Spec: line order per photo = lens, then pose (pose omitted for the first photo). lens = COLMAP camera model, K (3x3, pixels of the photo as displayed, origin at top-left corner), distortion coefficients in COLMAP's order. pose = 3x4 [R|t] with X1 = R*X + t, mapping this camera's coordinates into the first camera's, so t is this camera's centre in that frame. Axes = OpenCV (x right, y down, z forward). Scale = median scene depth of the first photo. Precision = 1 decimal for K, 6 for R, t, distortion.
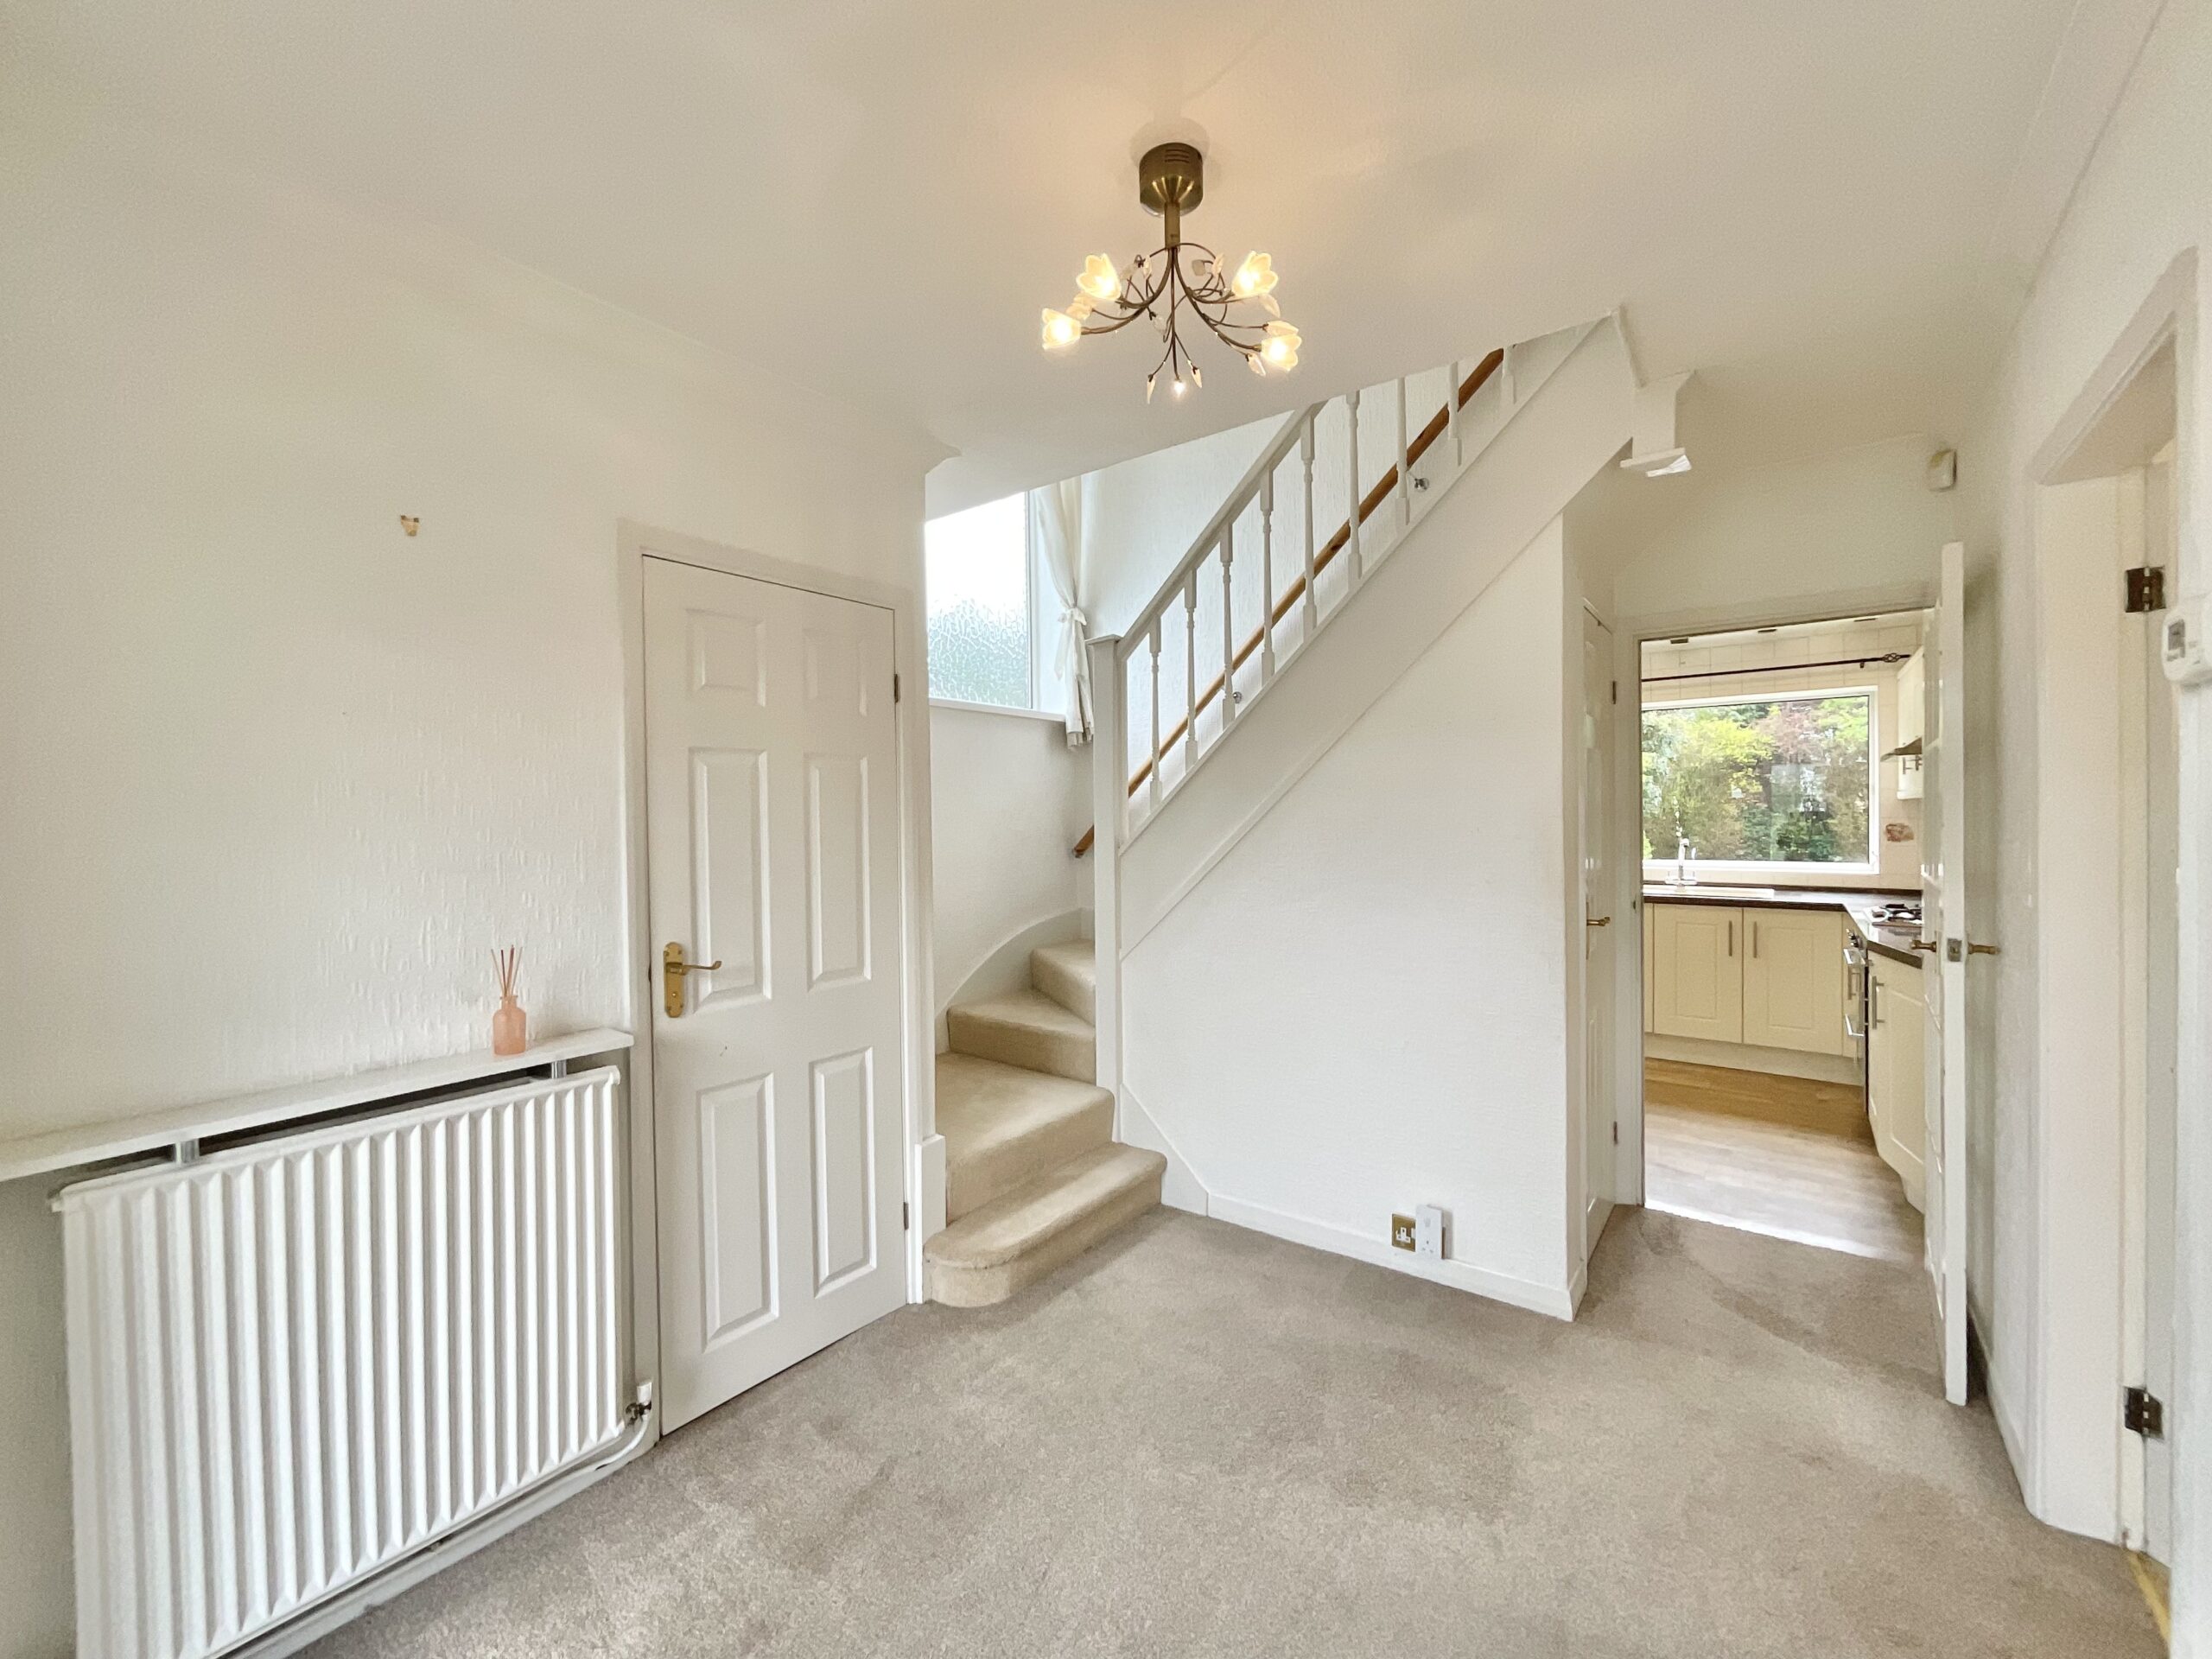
lens RADIAL K [[892.4, 0, 1102.1], [0, 892.4, 830.3], [0, 0, 1]] dist [0.002131, -0.000414]
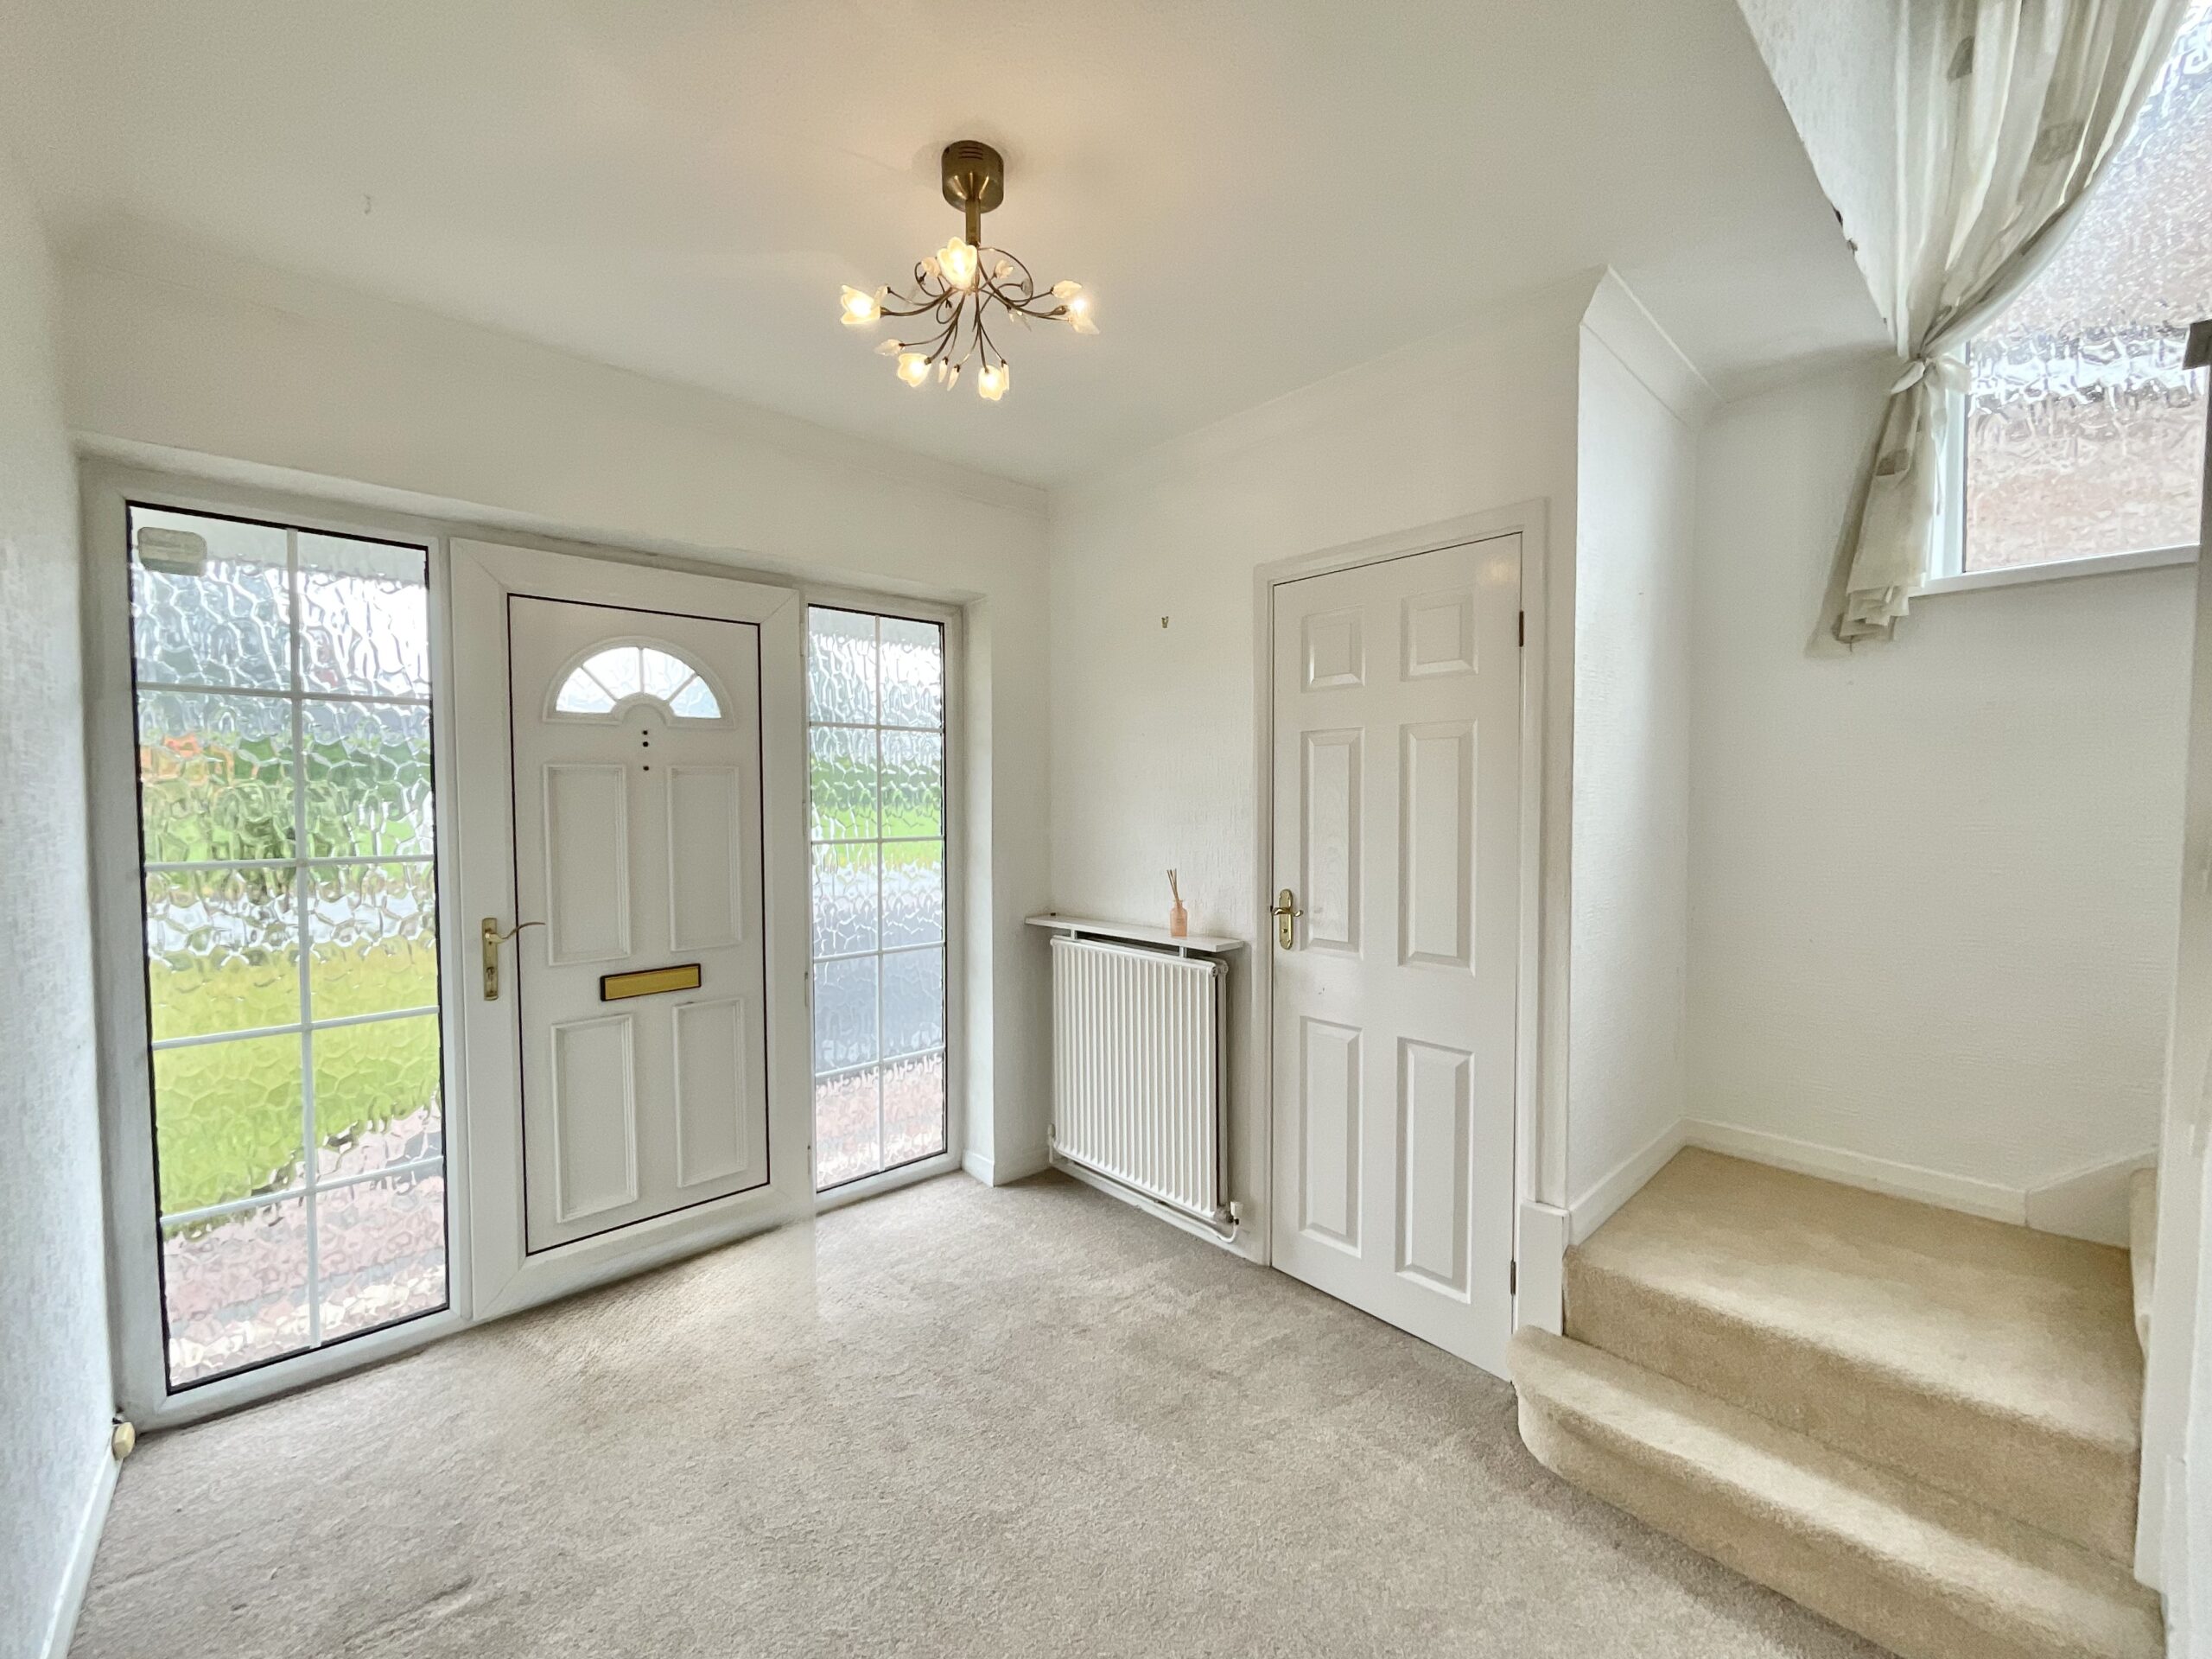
lens RADIAL K [[892.4, 0, 1102.1], [0, 892.4, 830.3], [0, 0, 1]] dist [0.002131, -0.000414]
pose [[-0.171242, 0.043467, -0.984270, 0.827303], [-0.015806, 0.998777, 0.046858, -0.012640], [0.985102, 0.023581, -0.170345, 0.996447]]
